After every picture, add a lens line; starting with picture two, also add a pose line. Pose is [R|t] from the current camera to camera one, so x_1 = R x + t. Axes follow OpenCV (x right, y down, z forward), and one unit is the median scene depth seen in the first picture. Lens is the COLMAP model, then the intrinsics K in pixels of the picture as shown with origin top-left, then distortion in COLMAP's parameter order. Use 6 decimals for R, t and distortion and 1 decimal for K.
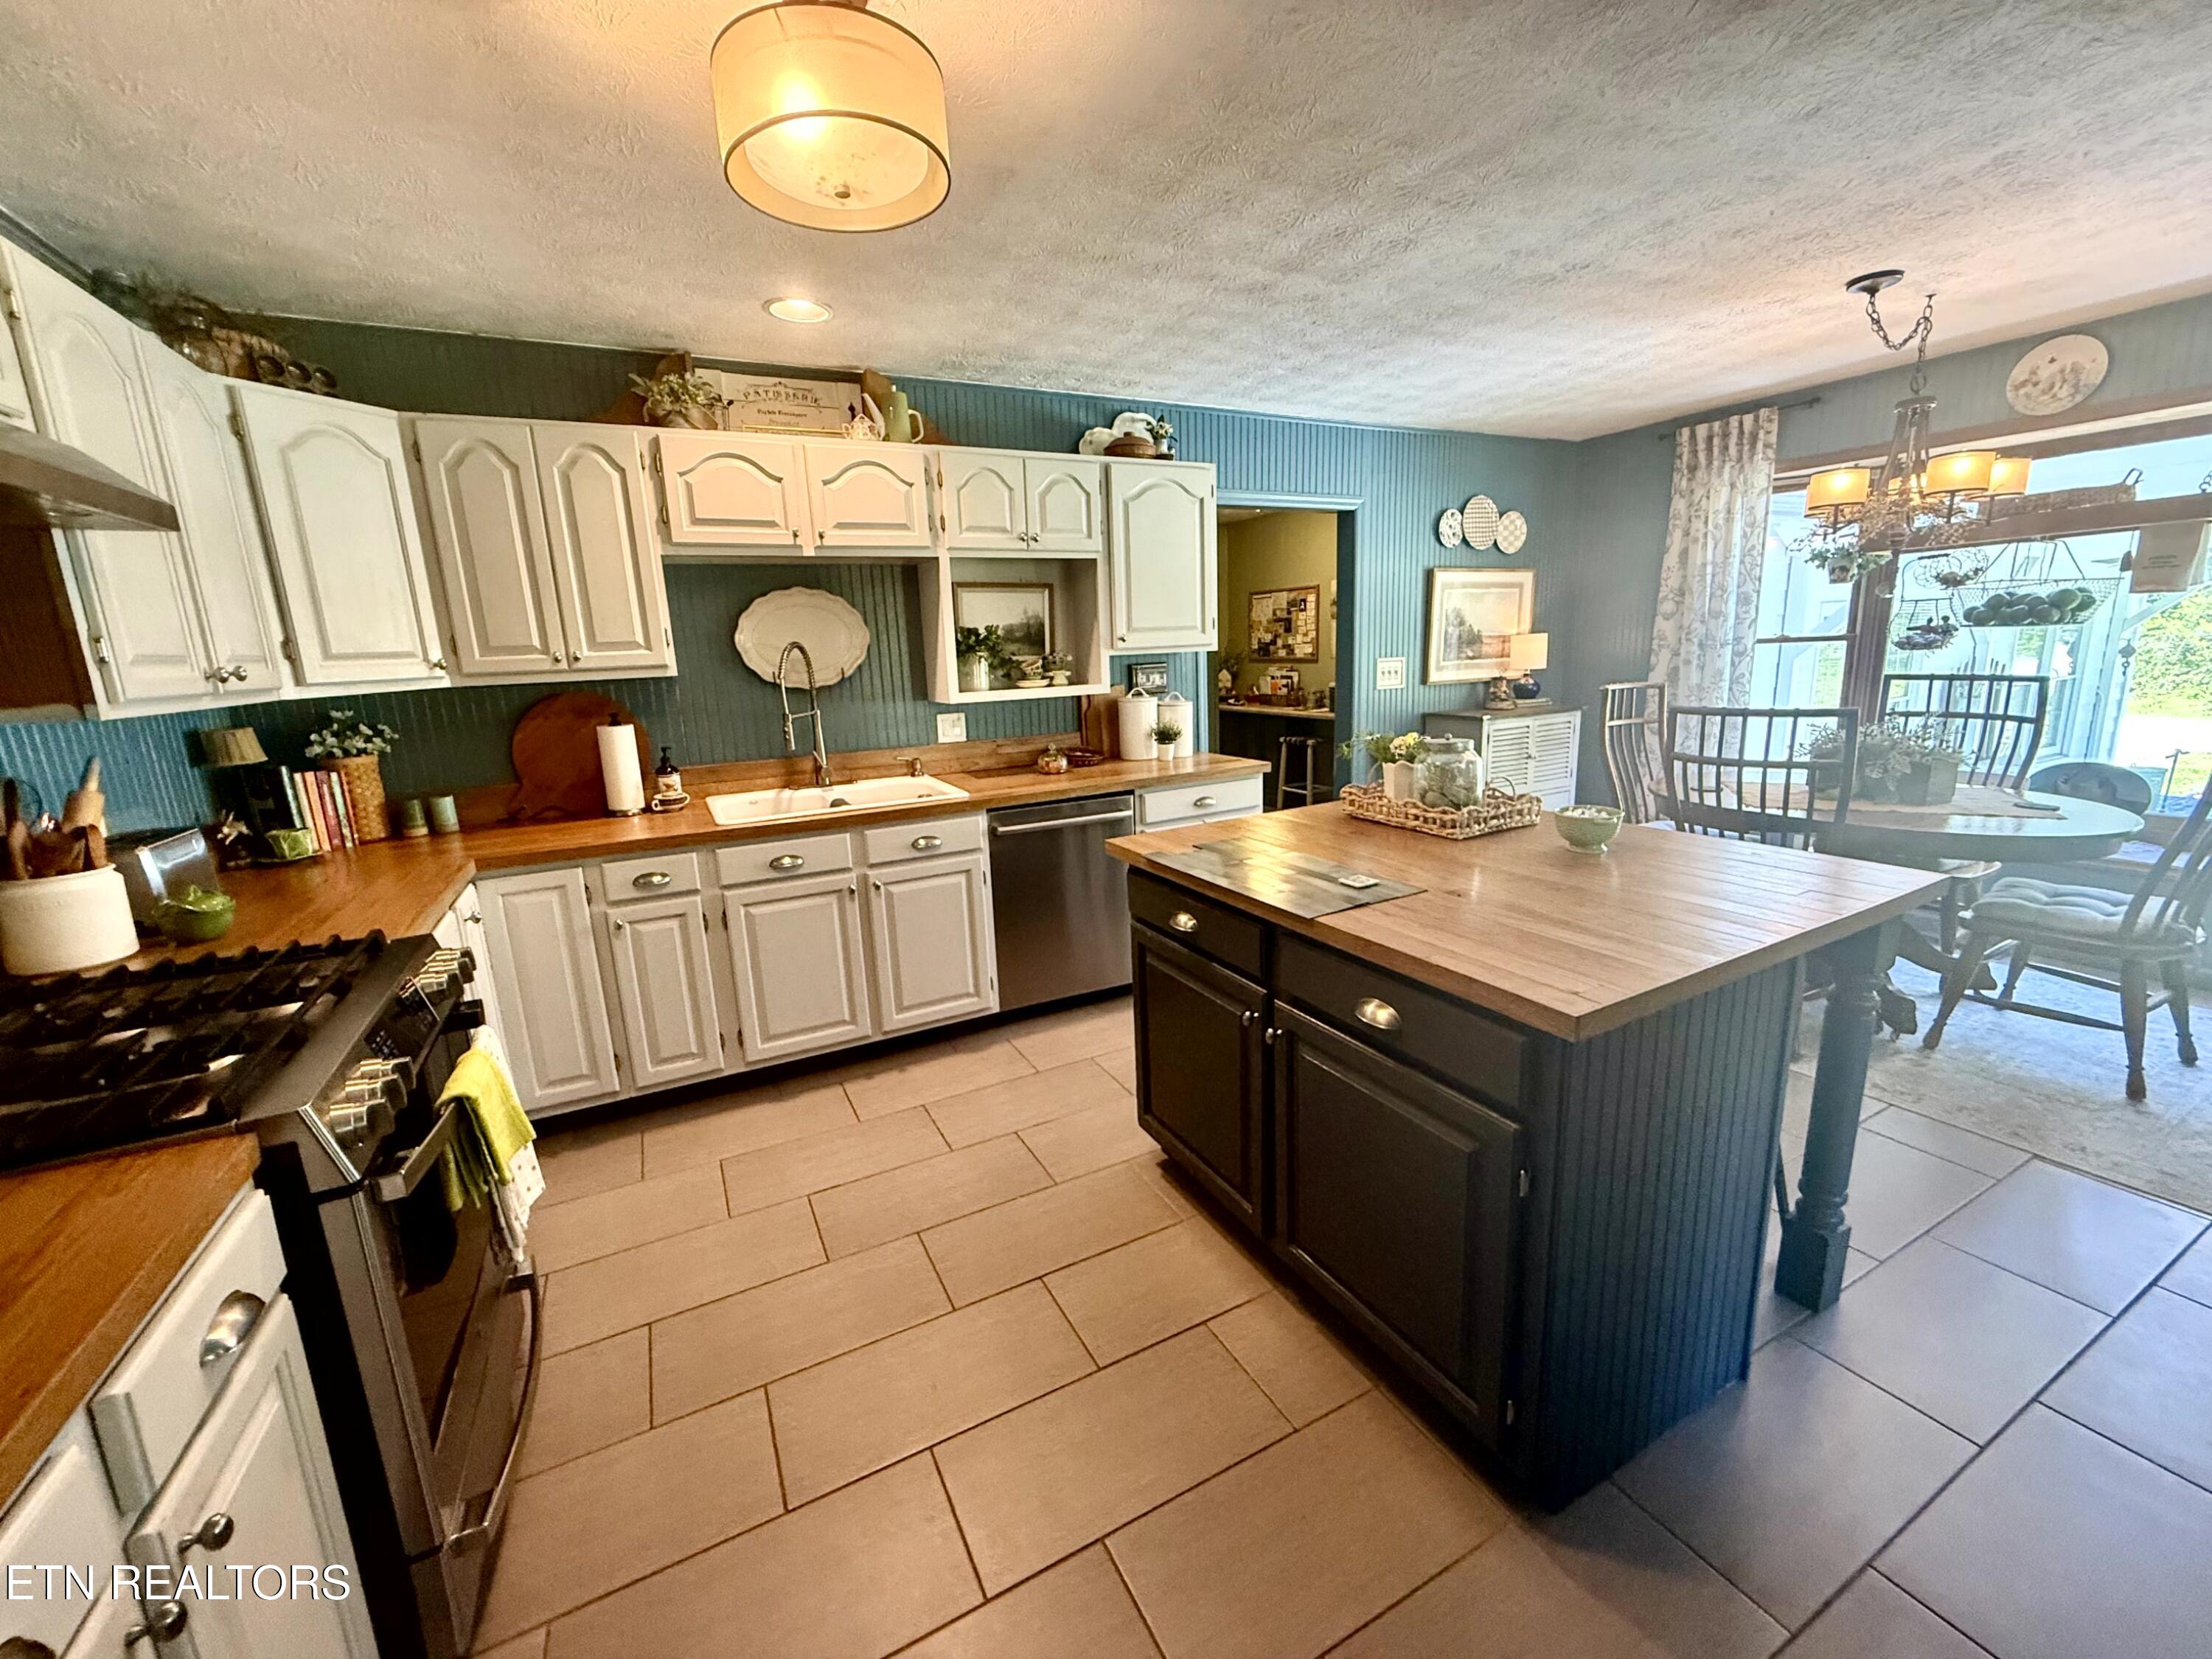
lens RADIAL K [[879.3, 0, 1106.0], [0, 879.3, 829.5], [0, 0, 1]] dist [0.000494, -0.000175]
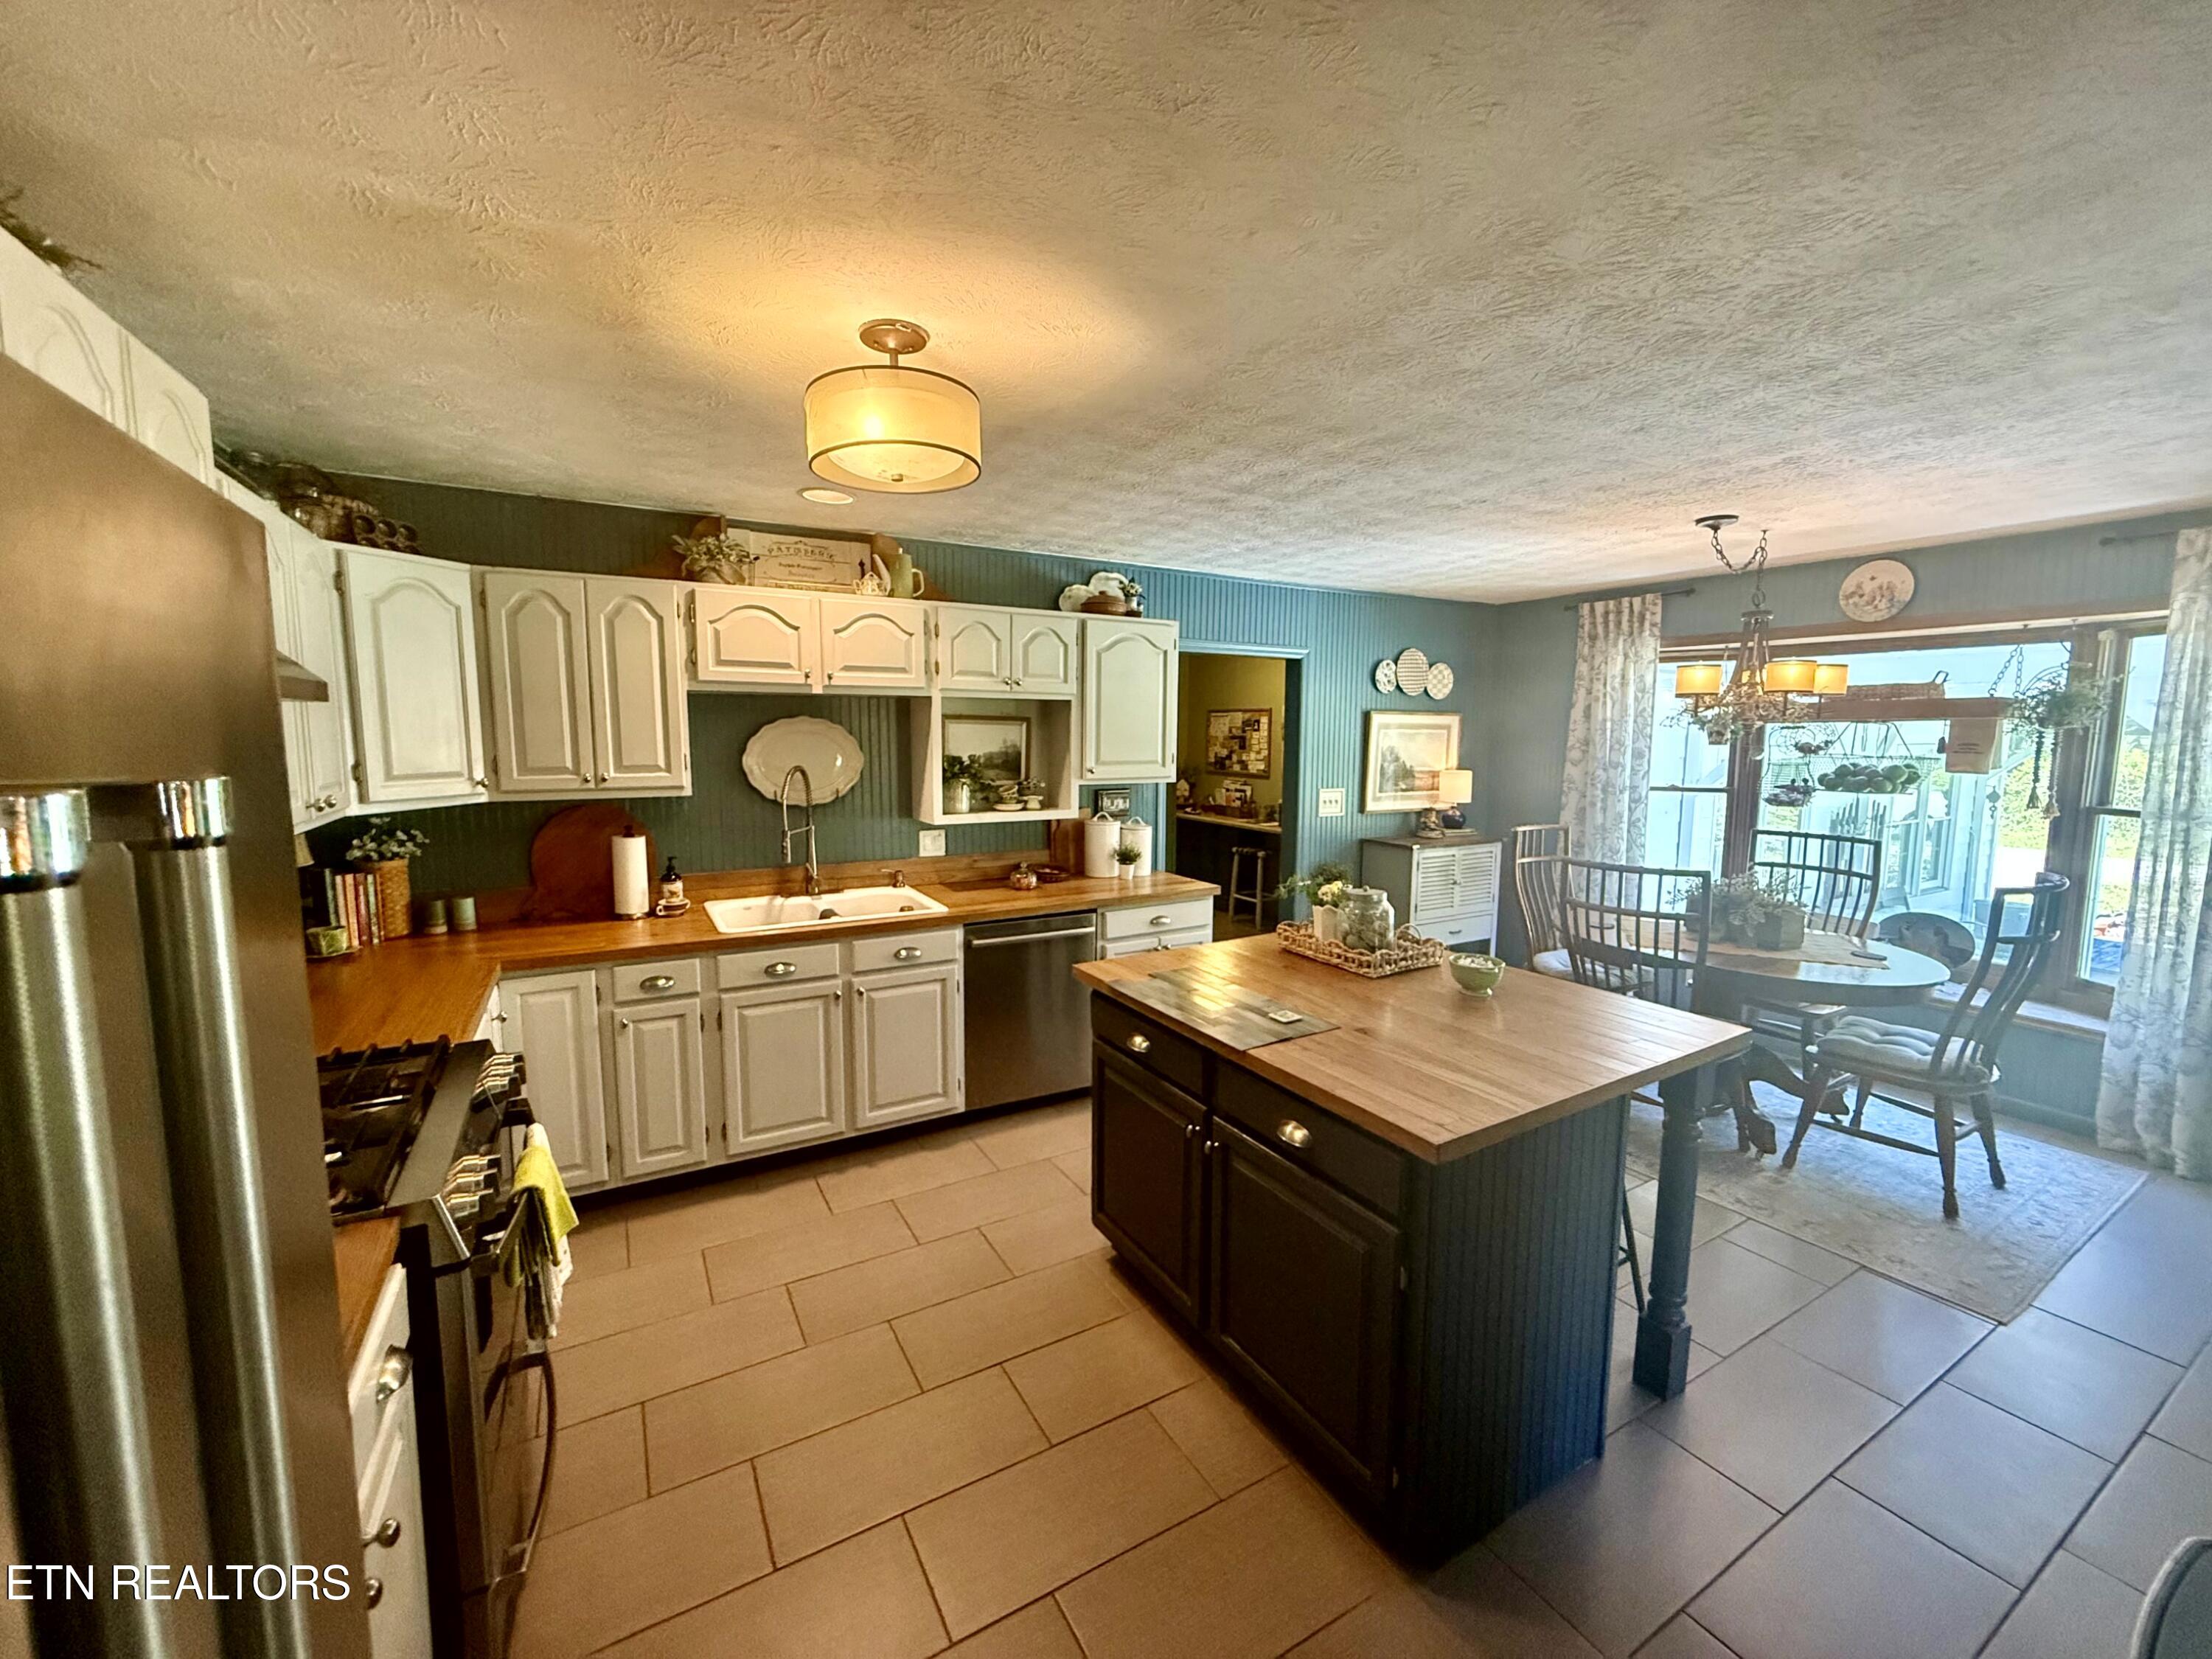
lens RADIAL K [[879.3, 0, 1106.0], [0, 879.3, 829.5], [0, 0, 1]] dist [0.000494, -0.000175]
pose [[0.998057, 0.041006, 0.046915, -0.014542], [-0.036315, 0.994641, -0.096805, -0.043154], [-0.050633, 0.094913, 0.994197, -0.126878]]
